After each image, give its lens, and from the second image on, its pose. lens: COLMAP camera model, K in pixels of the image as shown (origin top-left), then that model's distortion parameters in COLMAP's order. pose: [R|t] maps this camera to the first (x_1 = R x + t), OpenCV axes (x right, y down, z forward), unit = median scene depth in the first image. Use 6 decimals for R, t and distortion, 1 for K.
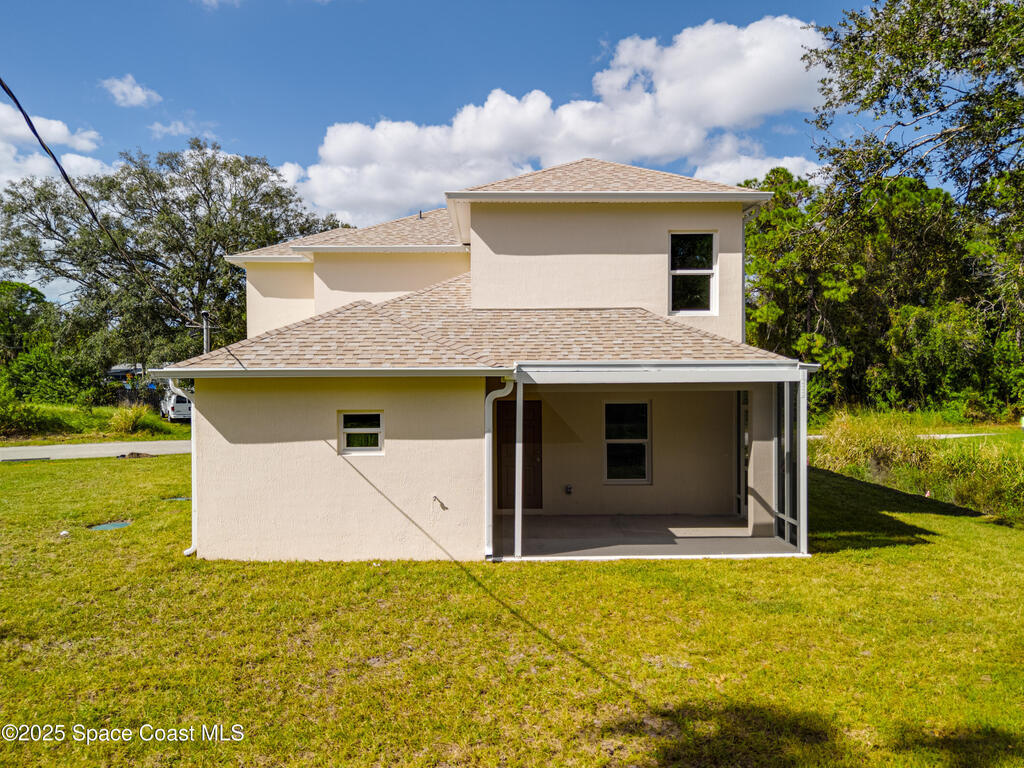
lens RADIAL K [[749.9, 0, 511.8], [0, 749.9, 388.5], [0, 0, 1]] dist [0.072586, -0.072745]
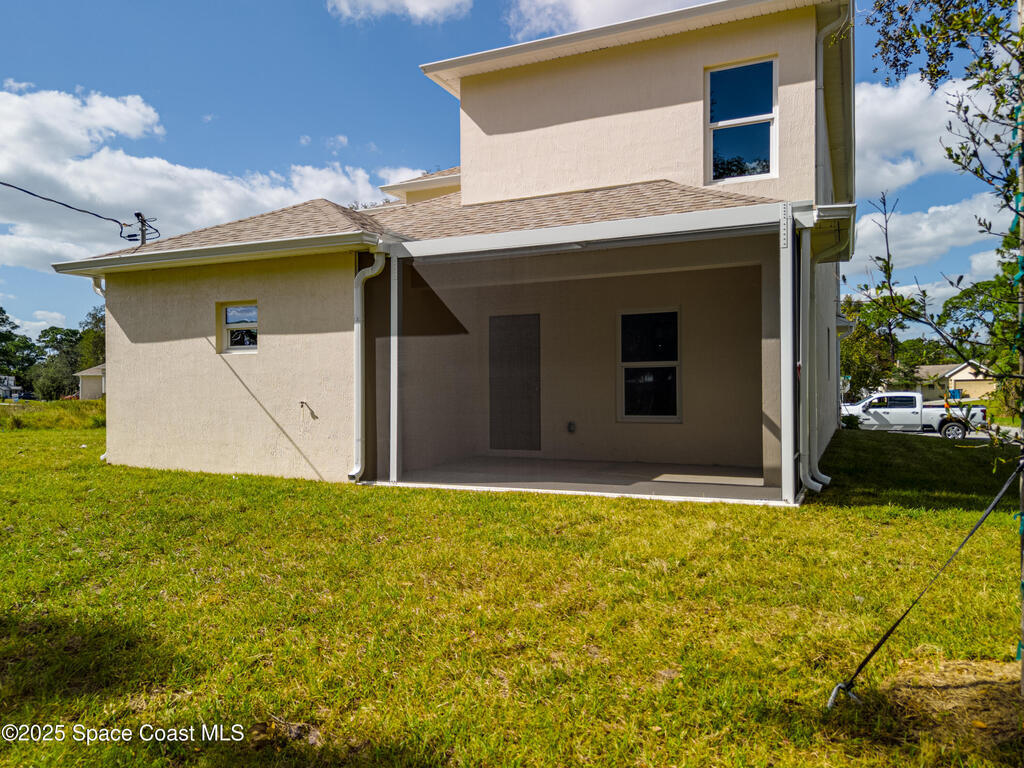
lens RADIAL K [[749.9, 0, 511.8], [0, 749.9, 388.5], [0, 0, 1]] dist [0.072586, -0.072745]
pose [[0.894672, -0.001811, -0.446721, 0.467265], [-0.008047, 0.999764, -0.020171, 0.142101], [0.446652, 0.021642, 0.894446, 0.358136]]
